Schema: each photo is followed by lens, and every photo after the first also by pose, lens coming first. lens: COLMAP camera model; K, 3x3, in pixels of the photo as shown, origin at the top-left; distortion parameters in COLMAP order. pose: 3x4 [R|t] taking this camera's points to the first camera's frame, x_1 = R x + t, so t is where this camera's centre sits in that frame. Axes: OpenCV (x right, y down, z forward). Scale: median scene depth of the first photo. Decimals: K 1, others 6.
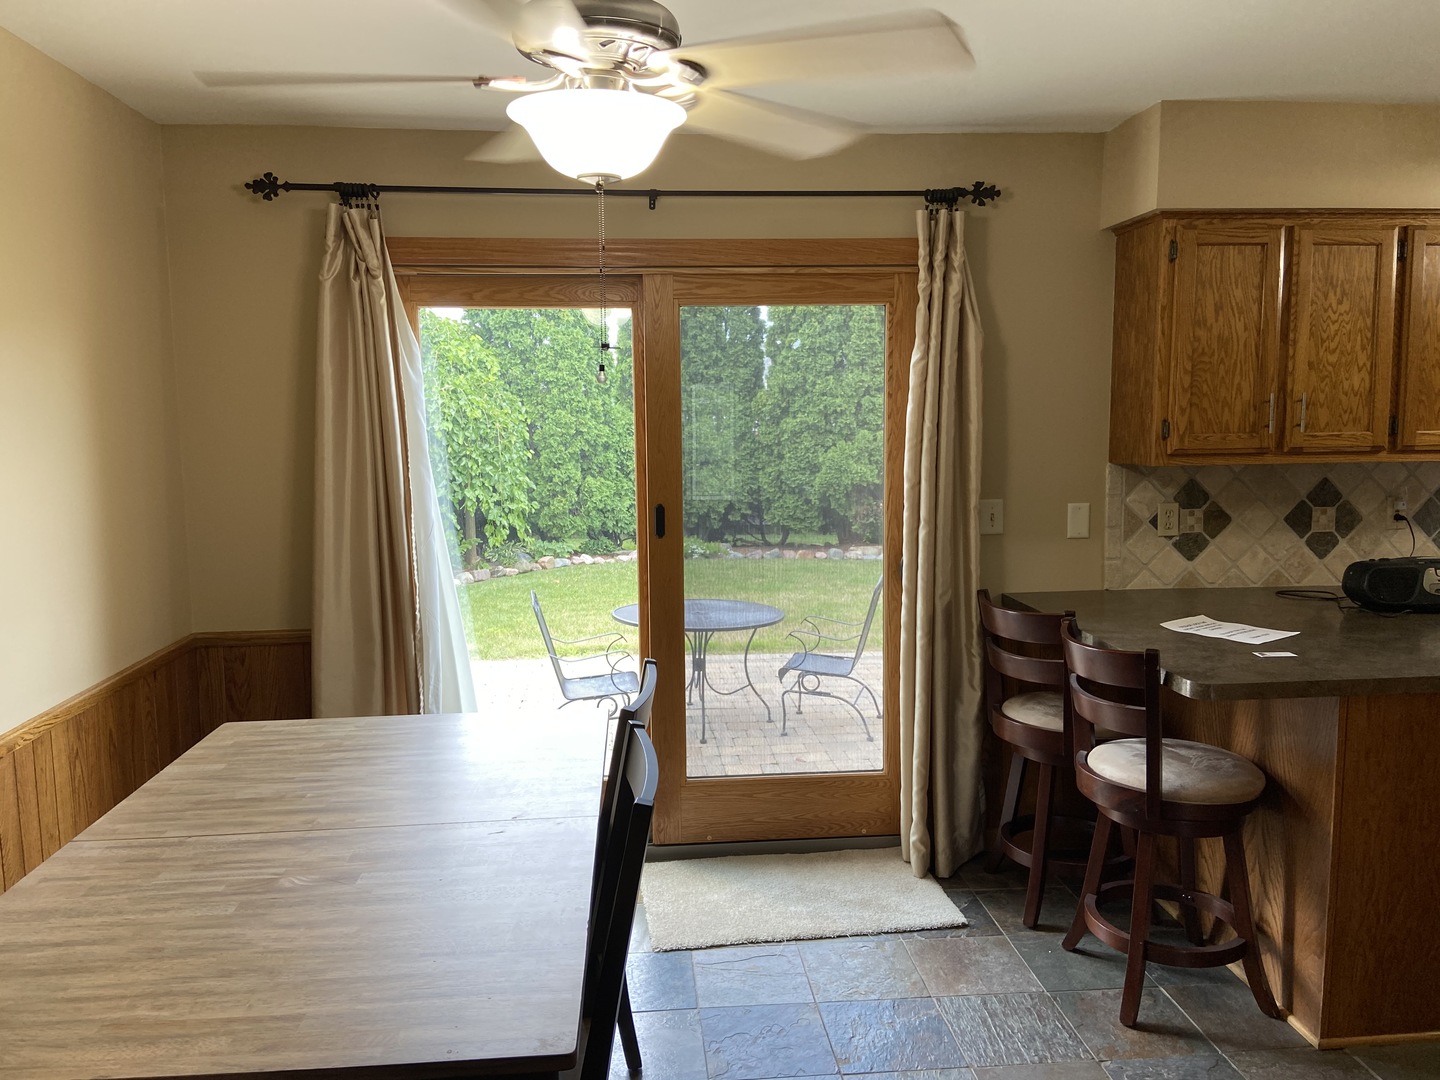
lens RADIAL K [[1071.2, 0, 713.6], [0, 1071.2, 528.7], [0, 0, 1]] dist [0.123284, -0.153554]
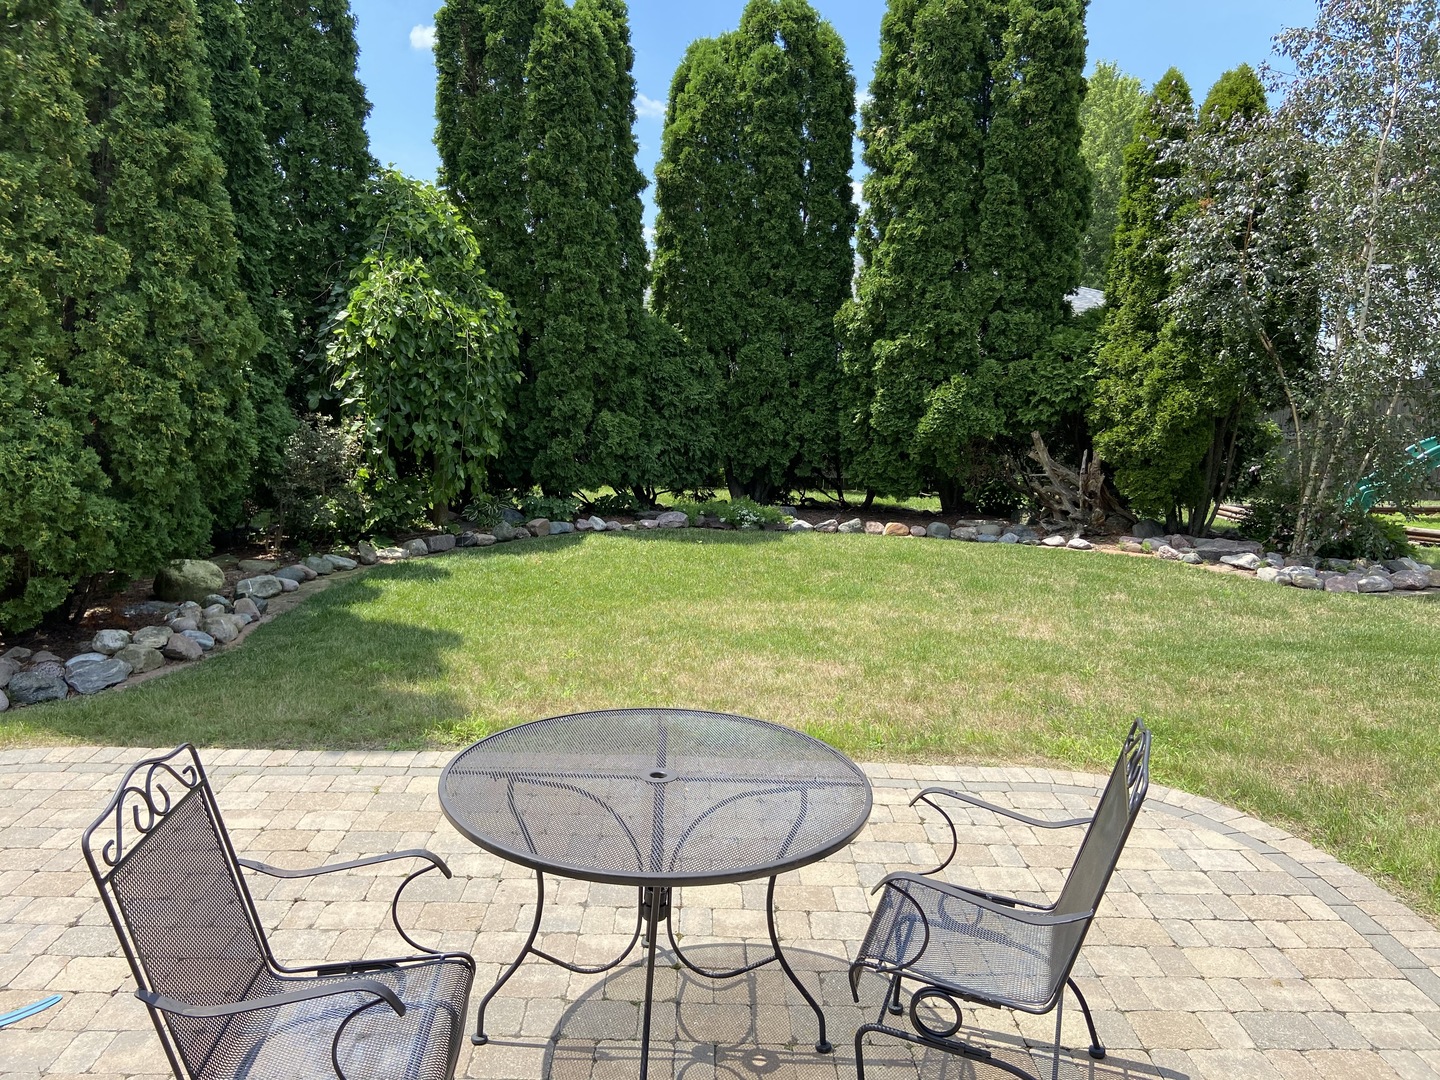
lens RADIAL K [[1079.5, 0, 712.5], [0, 1079.5, 529.0], [0, 0, 1]] dist [0.120937, -0.157670]
pose [[0.996274, 0.048077, -0.071604, 0.013734], [-0.043357, 0.996873, 0.066063, -0.019727], [0.074557, -0.062712, 0.995243, 0.262241]]
